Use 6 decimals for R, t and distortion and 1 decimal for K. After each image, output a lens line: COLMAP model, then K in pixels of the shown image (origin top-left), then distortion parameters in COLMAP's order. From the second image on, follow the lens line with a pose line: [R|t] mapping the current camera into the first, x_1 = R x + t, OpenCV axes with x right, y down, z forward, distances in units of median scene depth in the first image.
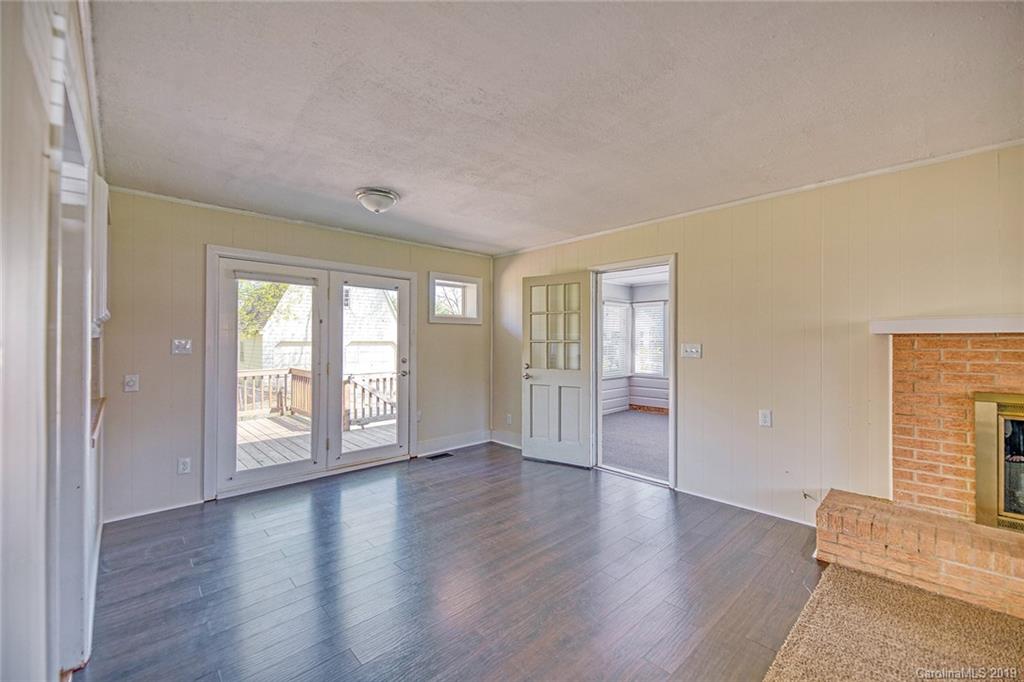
lens RADIAL K [[411.6, 0, 510.1], [0, 411.6, 338.7], [0, 0, 1]] dist [0.005125, -0.005076]
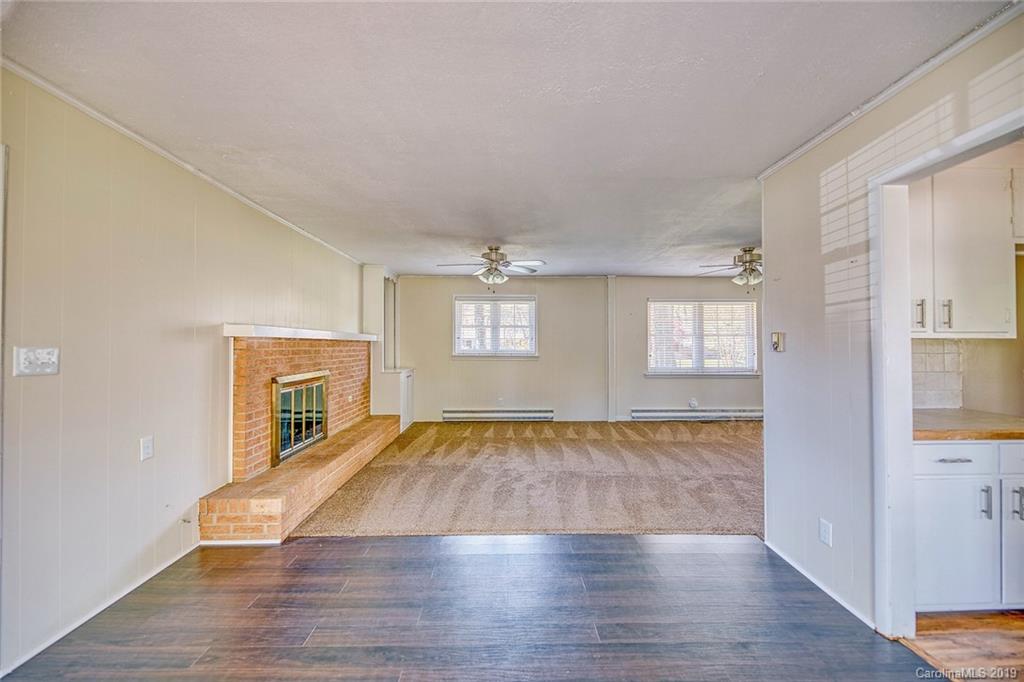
lens RADIAL K [[411.6, 0, 510.1], [0, 411.6, 338.7], [0, 0, 1]] dist [0.005125, -0.005076]
pose [[-0.741258, 0.009036, 0.671159, -0.252985], [-0.003926, 0.999834, -0.017797, 0.007219], [-0.671209, -0.015827, -0.741099, 0.811448]]
